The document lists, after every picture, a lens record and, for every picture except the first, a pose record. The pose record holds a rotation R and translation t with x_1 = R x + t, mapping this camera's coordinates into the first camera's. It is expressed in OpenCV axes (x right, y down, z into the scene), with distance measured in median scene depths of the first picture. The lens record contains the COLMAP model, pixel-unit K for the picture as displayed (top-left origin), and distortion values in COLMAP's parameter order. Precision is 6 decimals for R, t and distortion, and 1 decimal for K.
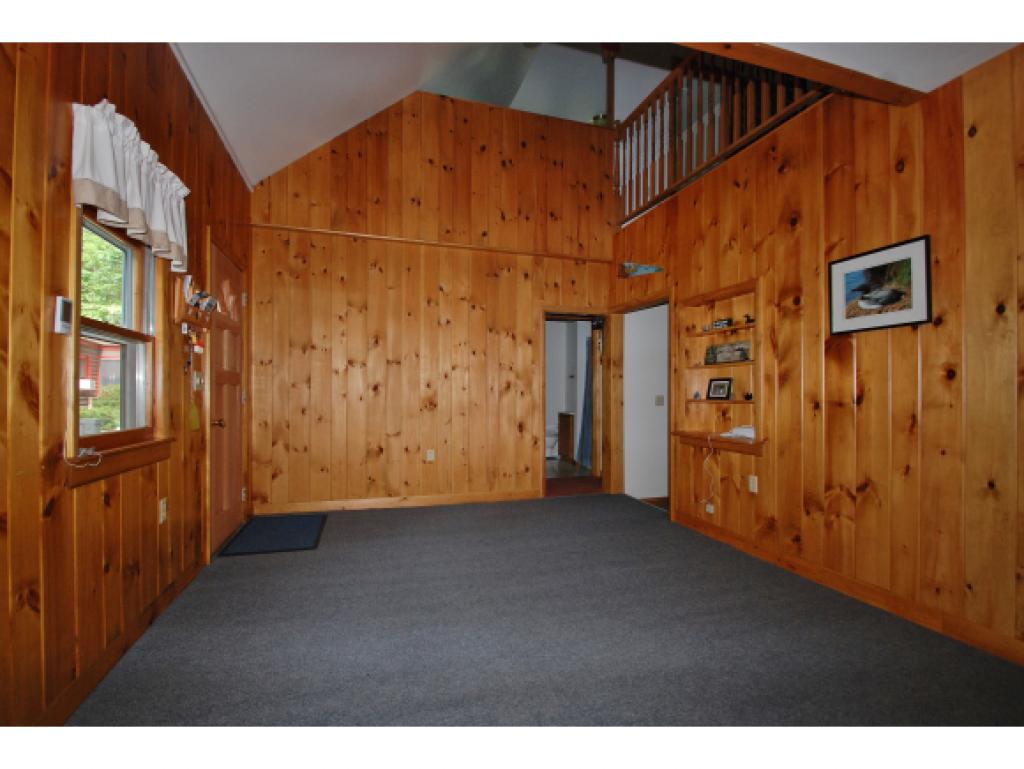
lens RADIAL K [[456.0, 0, 509.8], [0, 456.0, 392.8], [0, 0, 1]] dist [0.000362, -0.000050]
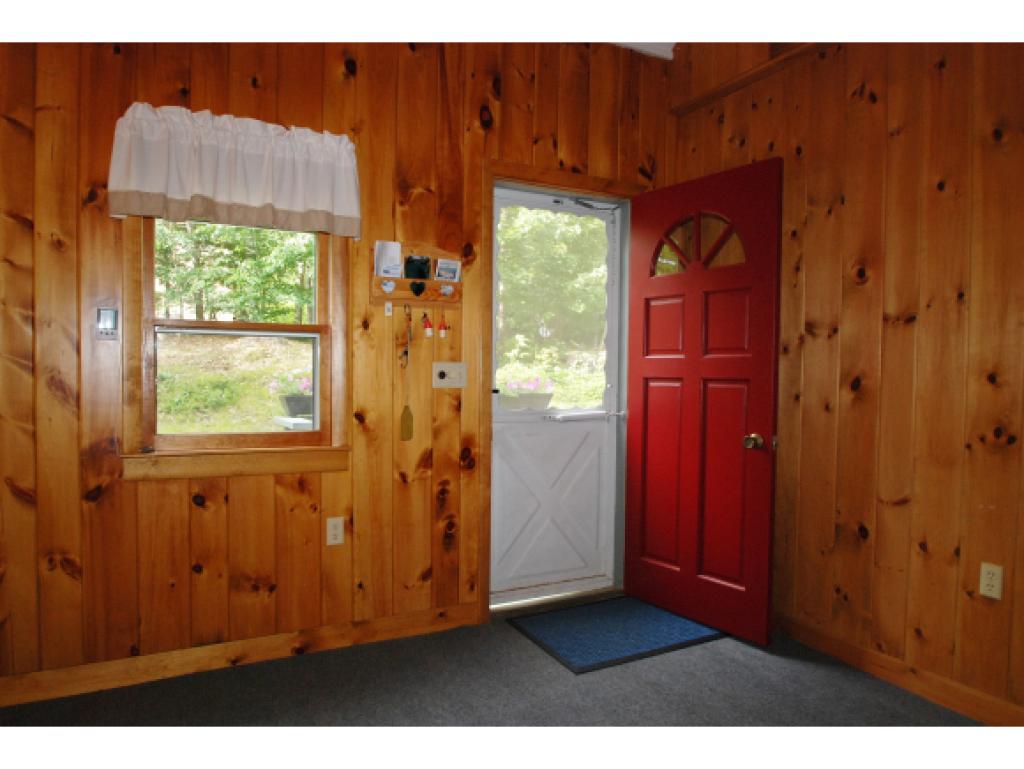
lens RADIAL K [[690.1, 0, 510.7], [0, 690.1, 401.4], [0, 0, 1]] dist [-0.032464, -0.001232]
pose [[0.176256, 0.032922, -0.983794, 0.274419], [-0.010904, 0.999445, 0.031493, -0.010935], [0.984284, 0.005177, 0.176517, 0.572753]]
